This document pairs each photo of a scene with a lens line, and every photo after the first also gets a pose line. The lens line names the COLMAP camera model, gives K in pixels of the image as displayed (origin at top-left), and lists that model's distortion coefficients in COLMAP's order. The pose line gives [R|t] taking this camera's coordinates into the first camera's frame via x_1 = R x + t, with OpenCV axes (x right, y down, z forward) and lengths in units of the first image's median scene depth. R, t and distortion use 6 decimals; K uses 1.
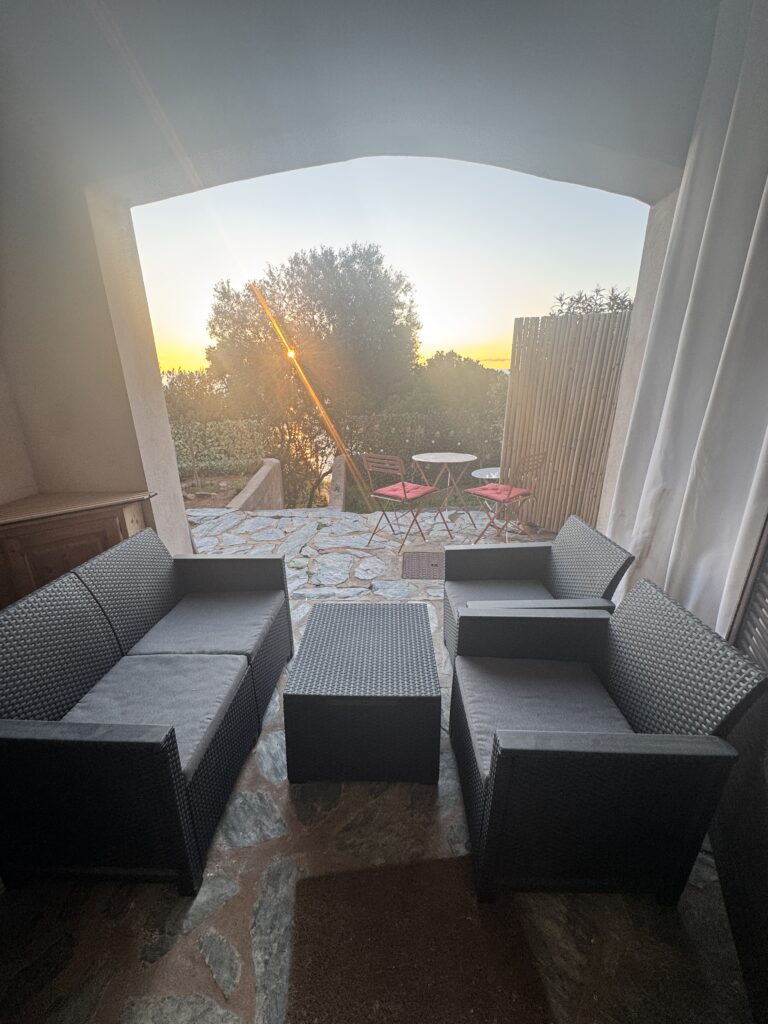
lens RADIAL K [[411.8, 0, 387.1], [0, 411.8, 514.4], [0, 0, 1]] dist [-0.001468, -0.000041]
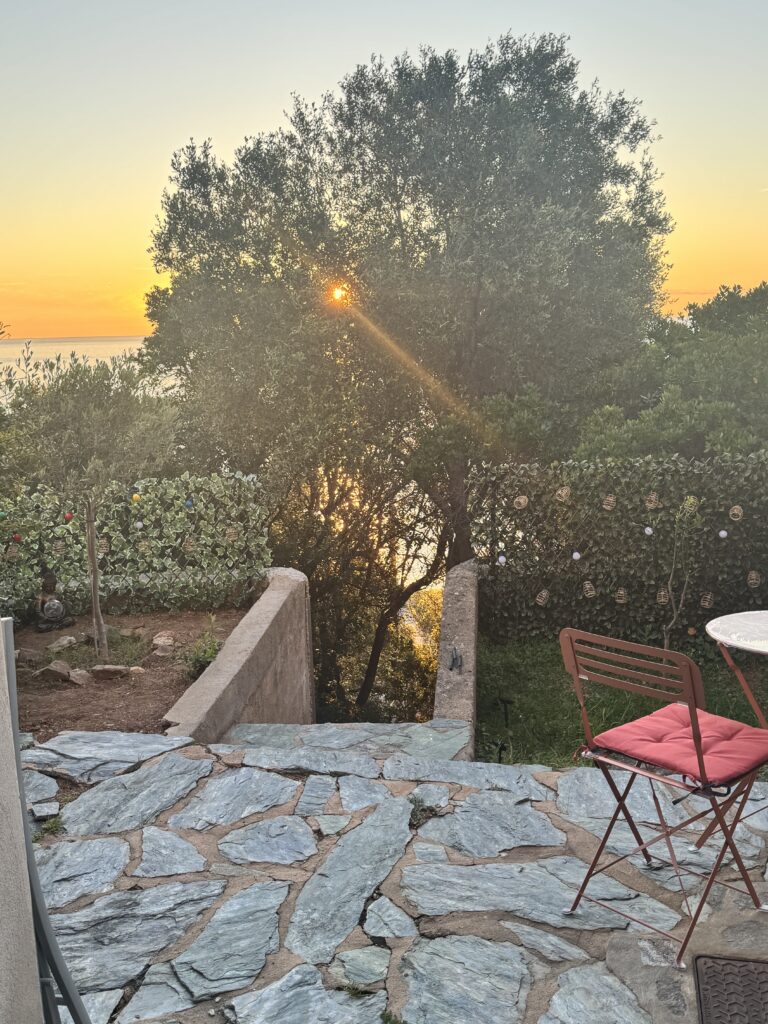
lens RADIAL K [[996.1, 0, 390.6], [0, 996.1, 515.1], [0, 0, 1]] dist [0.106015, 0.000000]
pose [[0.986478, 0.006377, -0.163772, -0.030221], [-0.029853, 0.989518, -0.141291, -0.058614], [0.161154, 0.144269, 0.976328, 0.087862]]
